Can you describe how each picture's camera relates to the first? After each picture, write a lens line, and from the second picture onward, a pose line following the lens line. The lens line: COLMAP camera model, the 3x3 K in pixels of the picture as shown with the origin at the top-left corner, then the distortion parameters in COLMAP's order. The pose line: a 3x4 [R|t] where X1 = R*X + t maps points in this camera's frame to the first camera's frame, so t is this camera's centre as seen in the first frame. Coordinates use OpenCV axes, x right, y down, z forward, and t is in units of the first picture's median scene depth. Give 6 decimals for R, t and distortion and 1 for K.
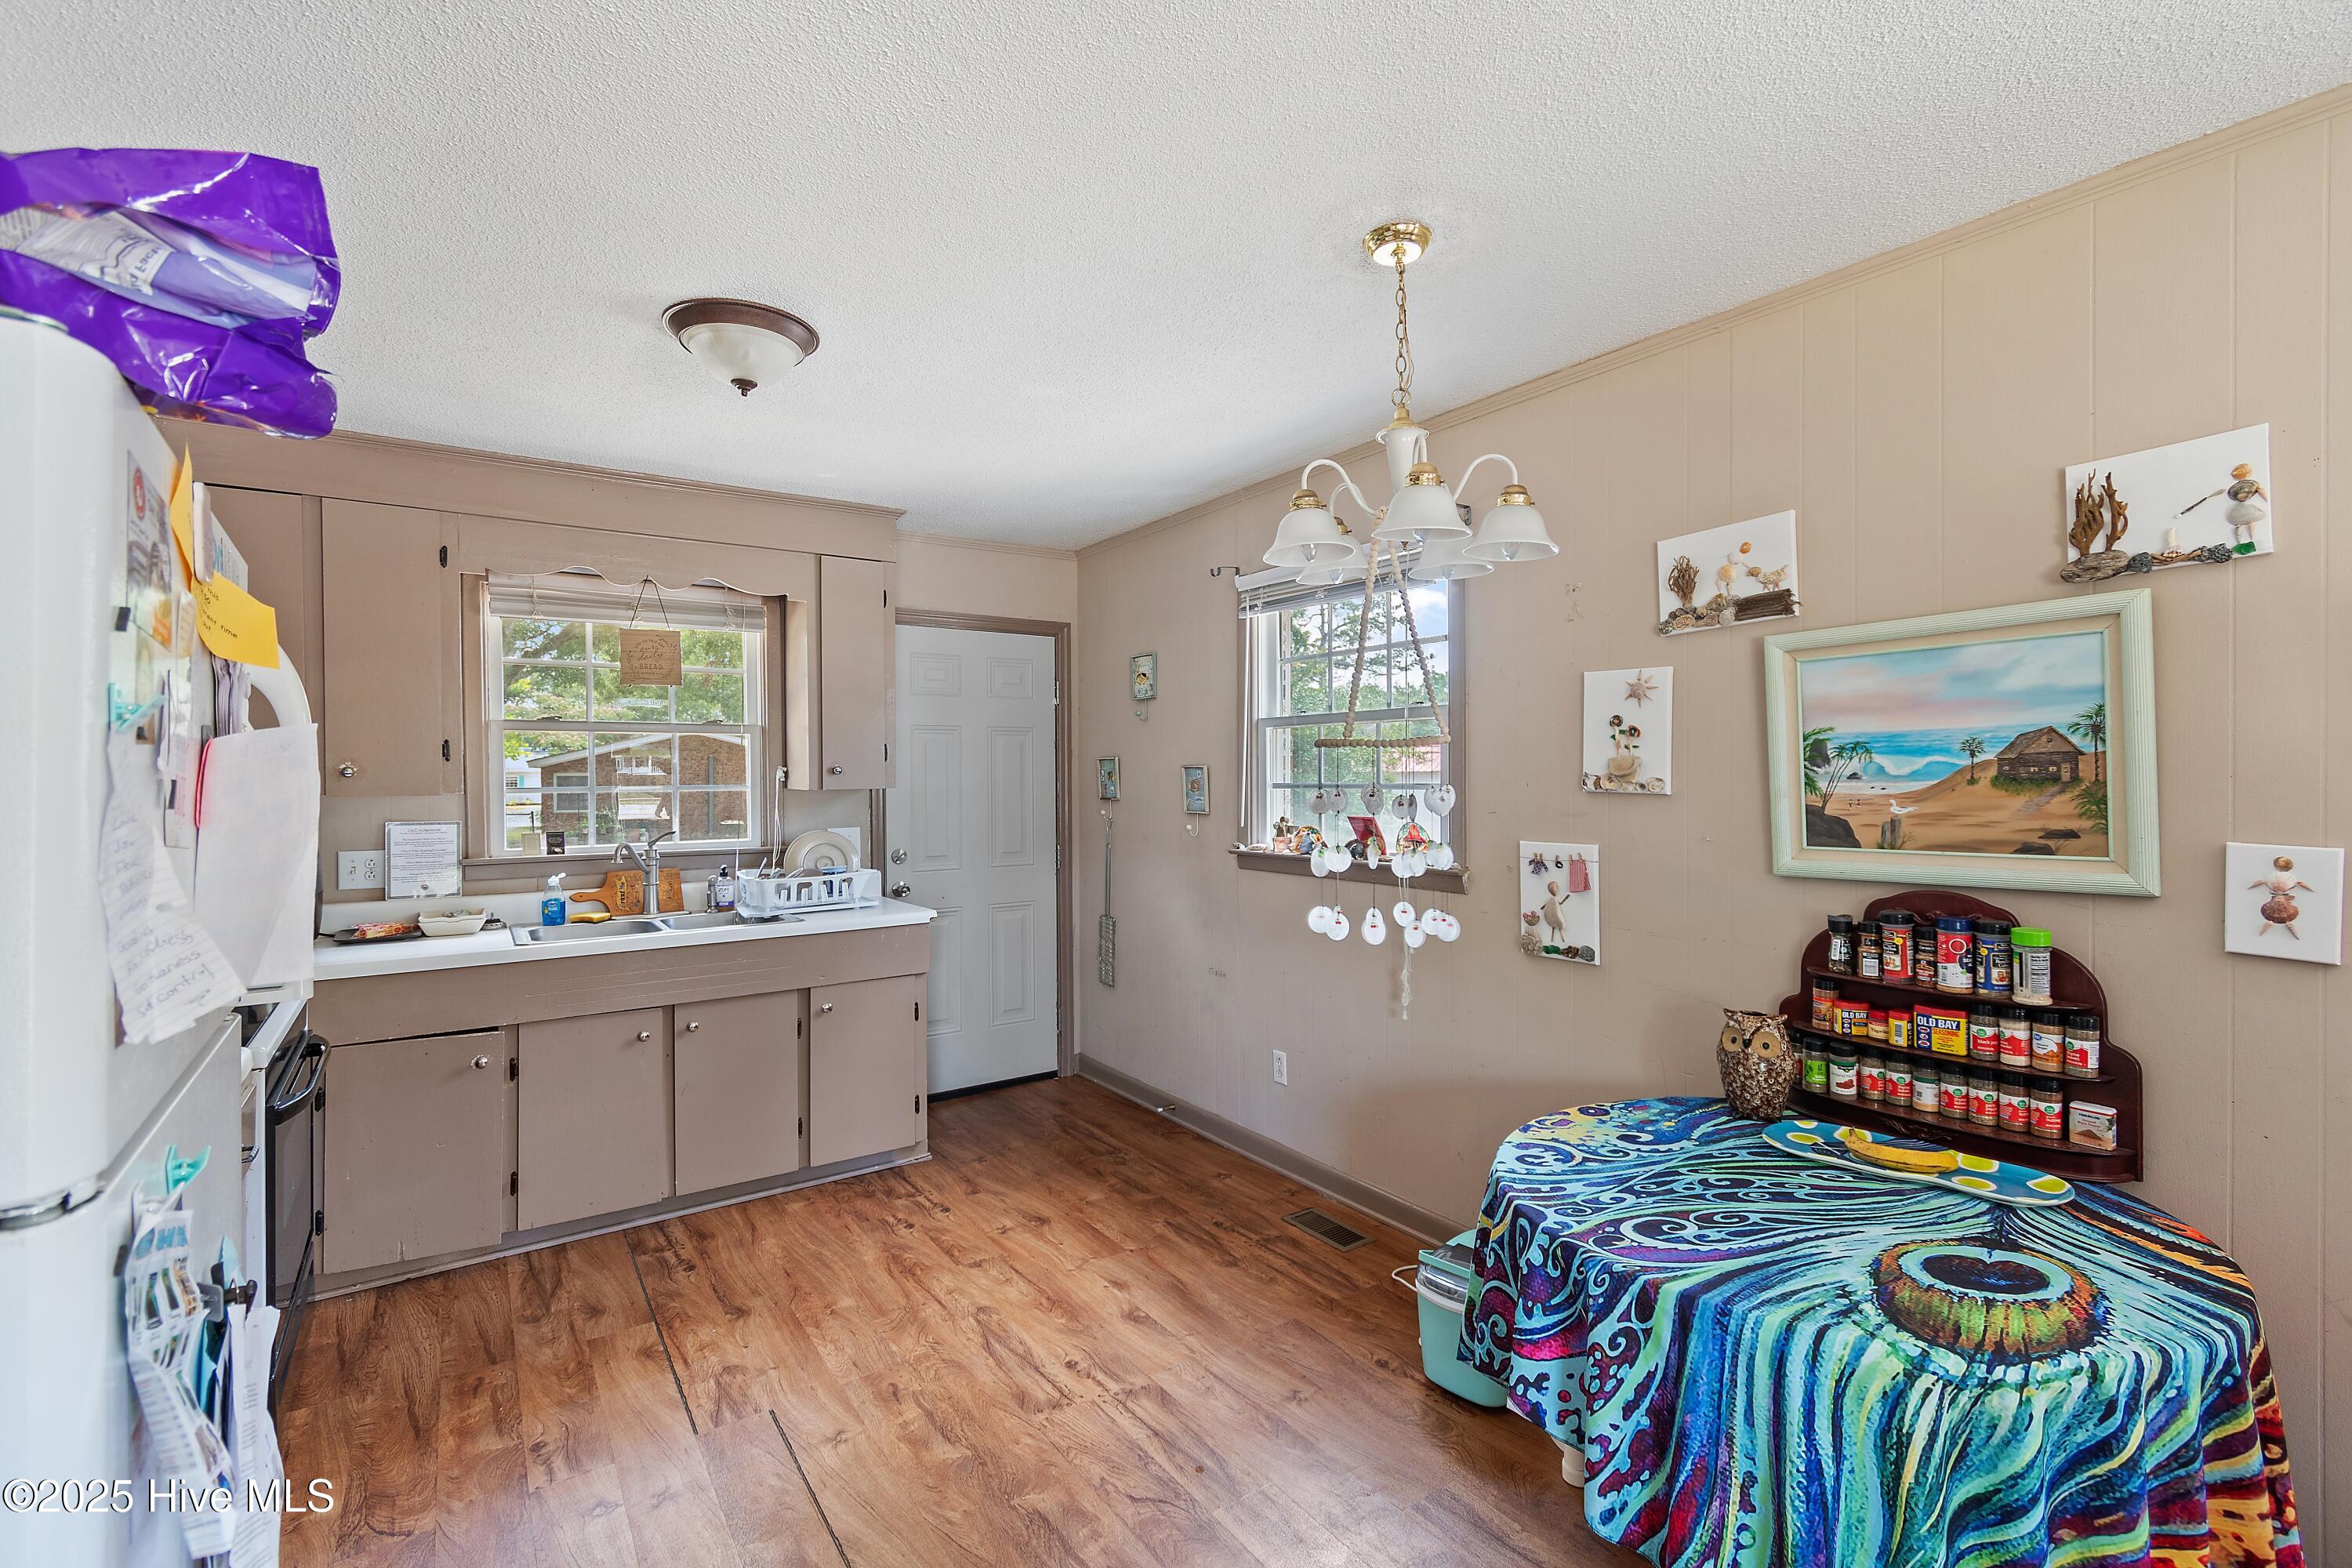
lens RADIAL K [[1038.5, 0, 1176.9], [0, 1038.5, 773.8], [0, 0, 1]] dist [-0.000696, 0.000193]
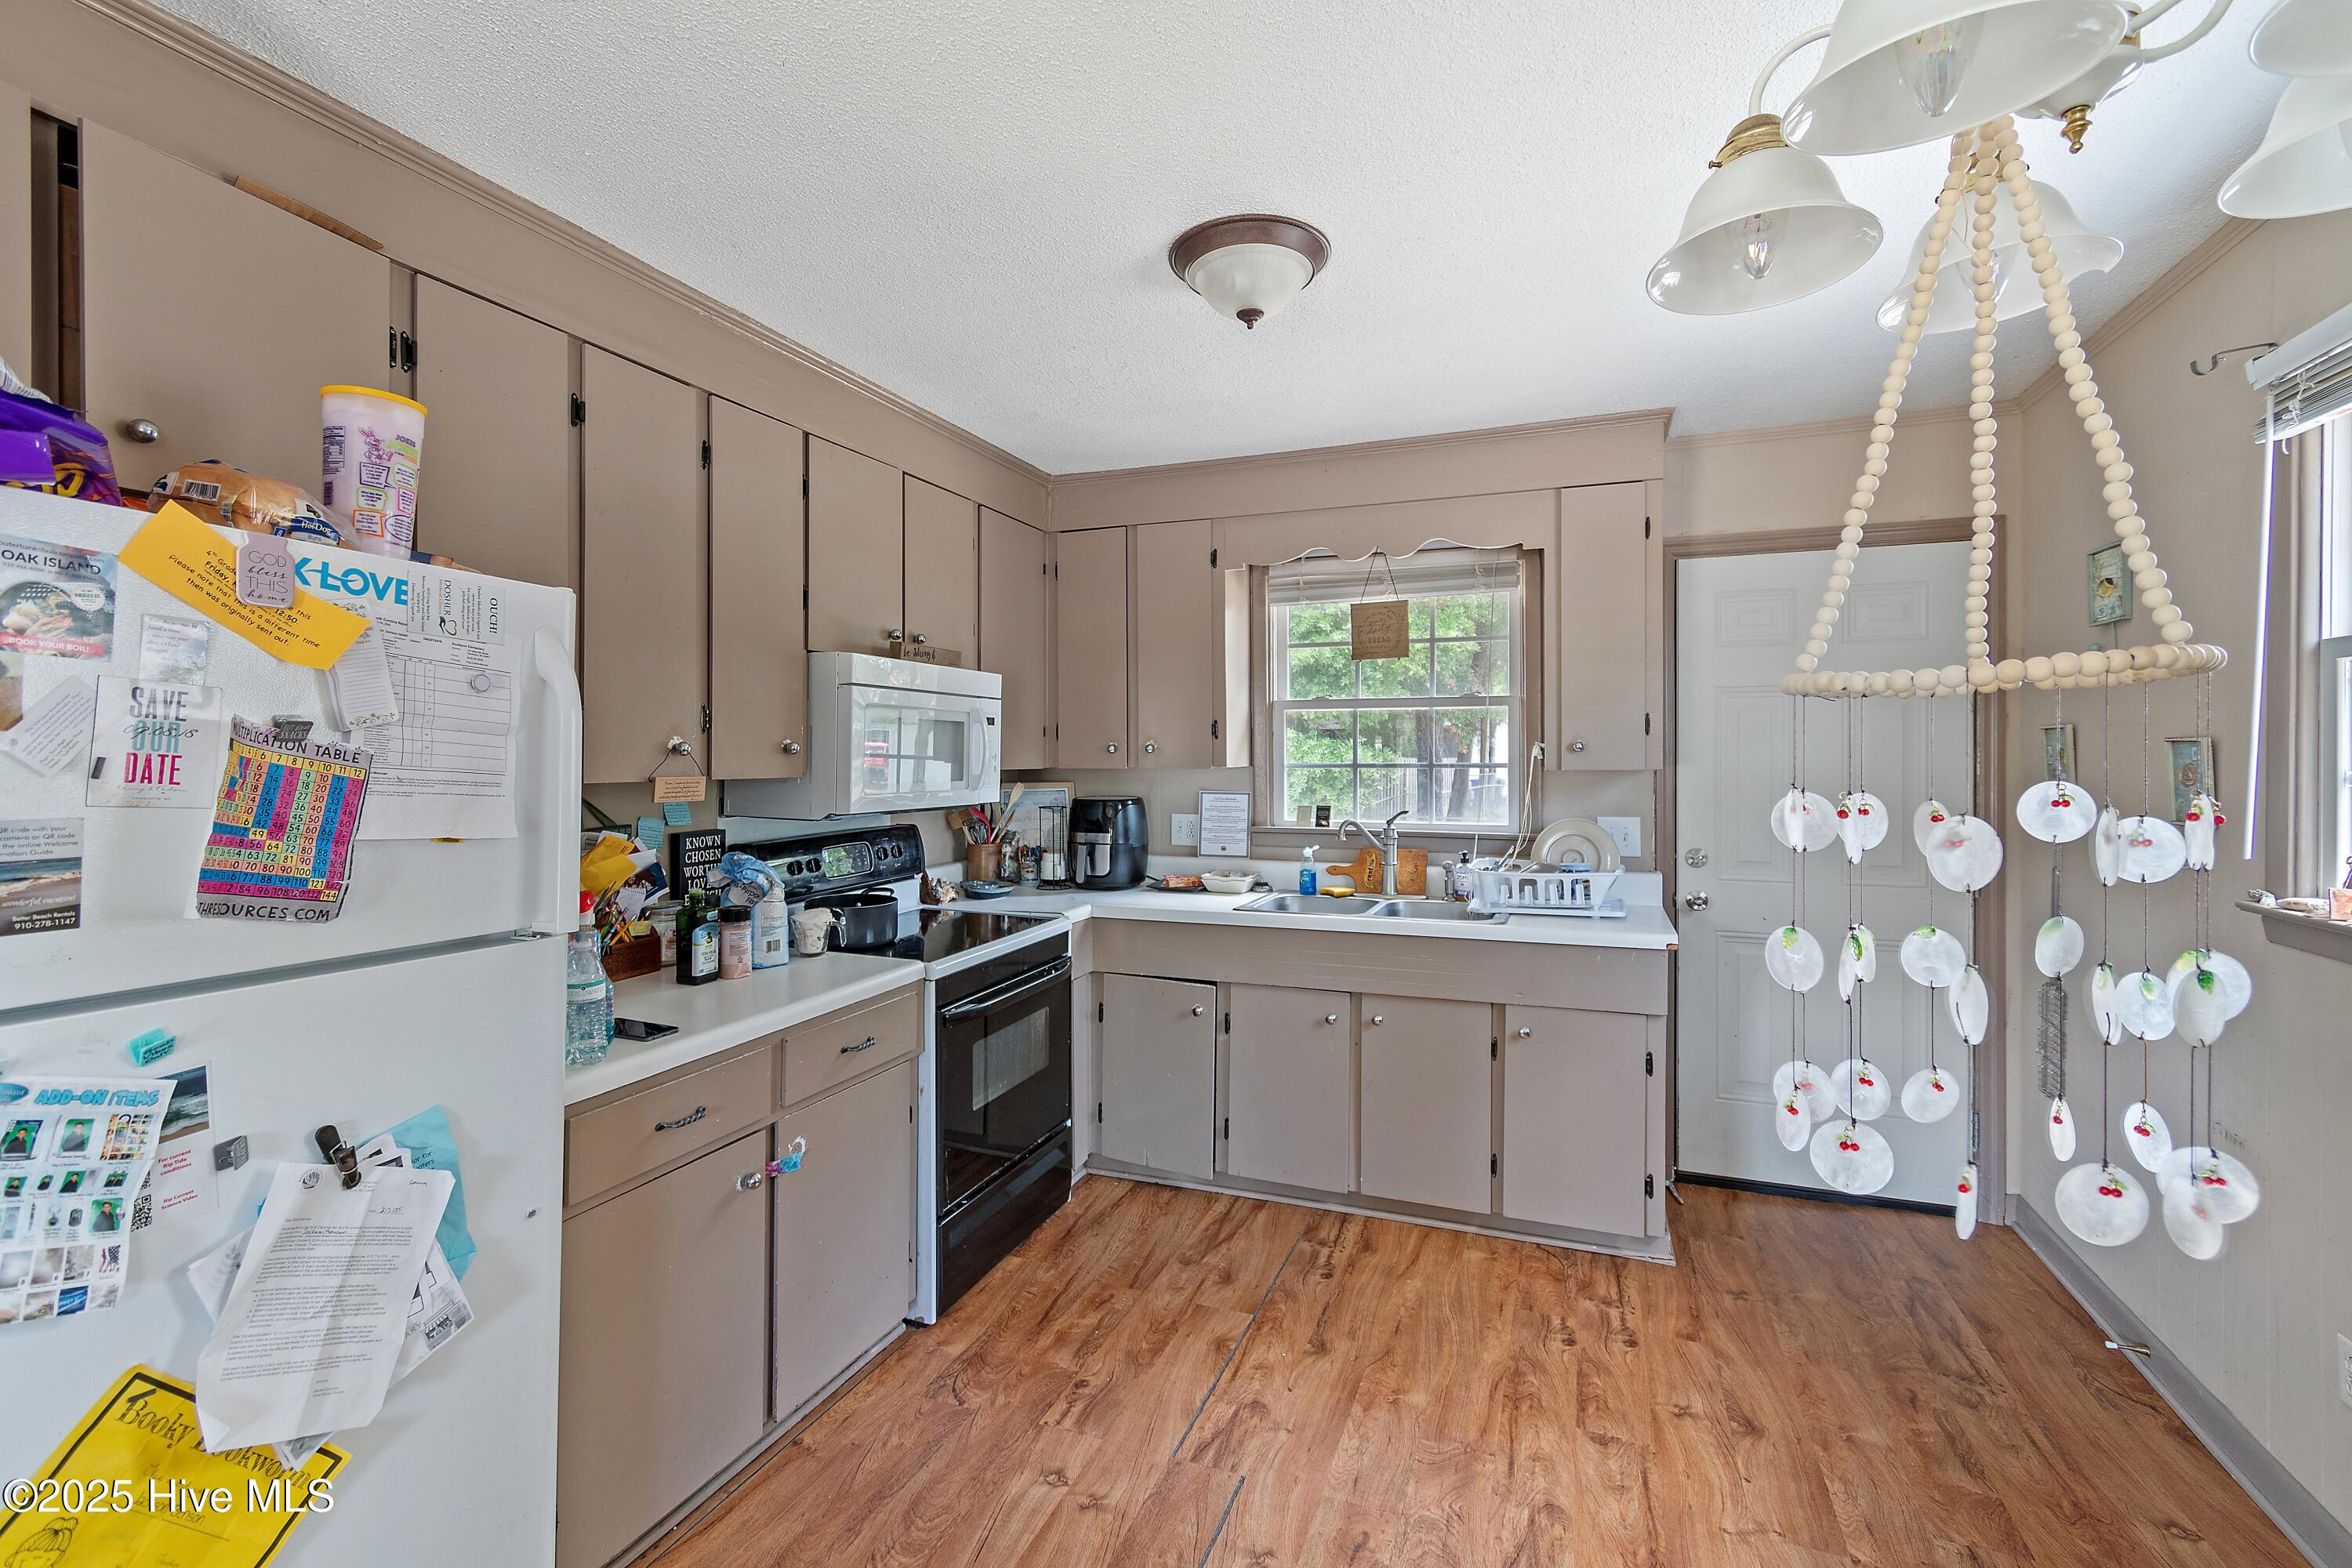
lens RADIAL K [[1038.5, 0, 1183.6], [0, 1038.5, 753.5], [0, 0, 1]] dist [-0.000696, 0.000193]
pose [[0.556322, 0.004996, -0.830952, 0.205607], [-0.001823, 0.999987, 0.004792, -0.001569], [0.830965, -0.001151, 0.556324, 0.316561]]
